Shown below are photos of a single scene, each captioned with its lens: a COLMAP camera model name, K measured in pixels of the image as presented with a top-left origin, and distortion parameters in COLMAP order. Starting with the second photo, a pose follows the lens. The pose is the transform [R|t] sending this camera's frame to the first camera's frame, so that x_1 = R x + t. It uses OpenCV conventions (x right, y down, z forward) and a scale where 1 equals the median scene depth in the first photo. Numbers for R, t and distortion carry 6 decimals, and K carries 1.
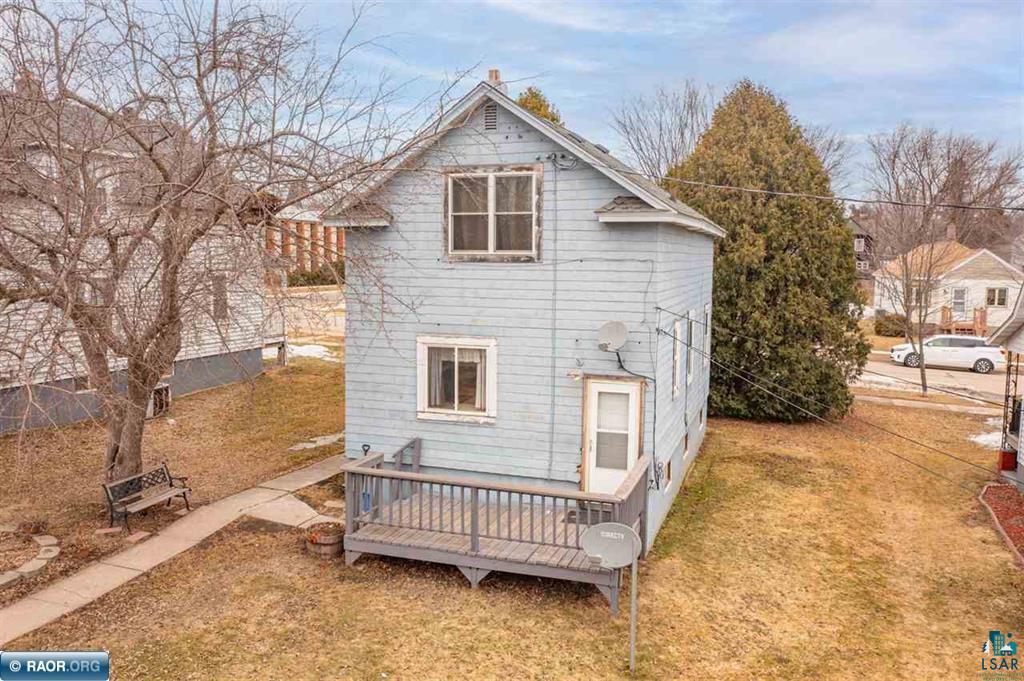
lens RADIAL K [[814.4, 0, 512.0], [0, 814.4, 340.5], [0, 0, 1]] dist [-0.010591, -0.007193]
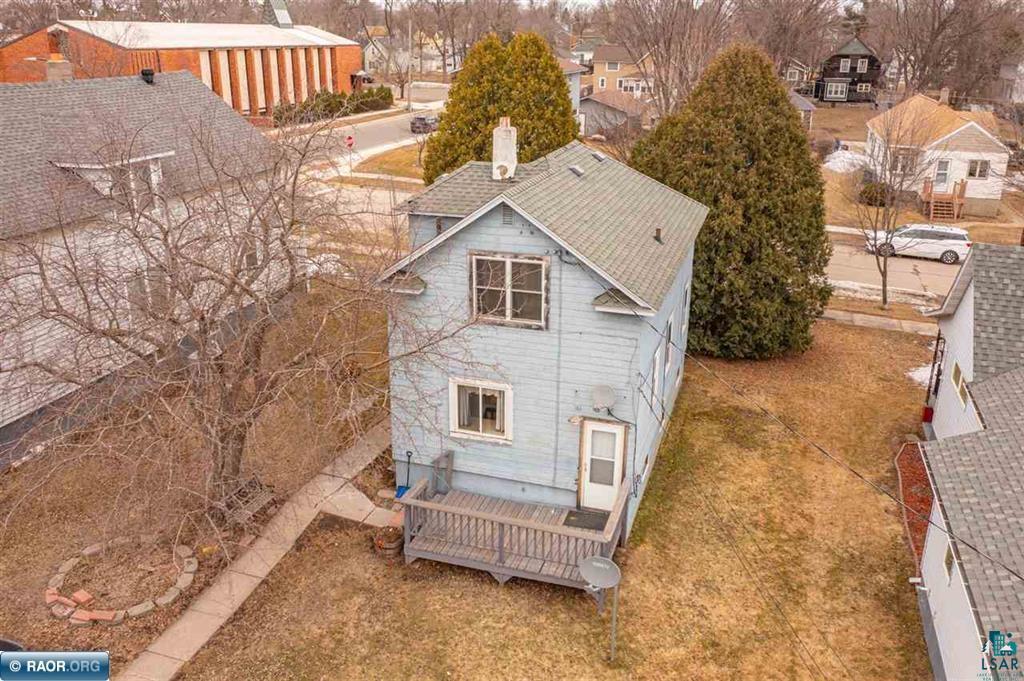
lens RADIAL K [[831.9, 0, 512.0], [0, 831.9, 340.5], [0, 0, 1]] dist [-0.018526, -0.001657]
pose [[0.999879, -0.008742, 0.012830, -0.037211], [0.005400, 0.970641, 0.240472, -0.389898], [-0.014555, -0.240374, 0.970571, -0.246072]]
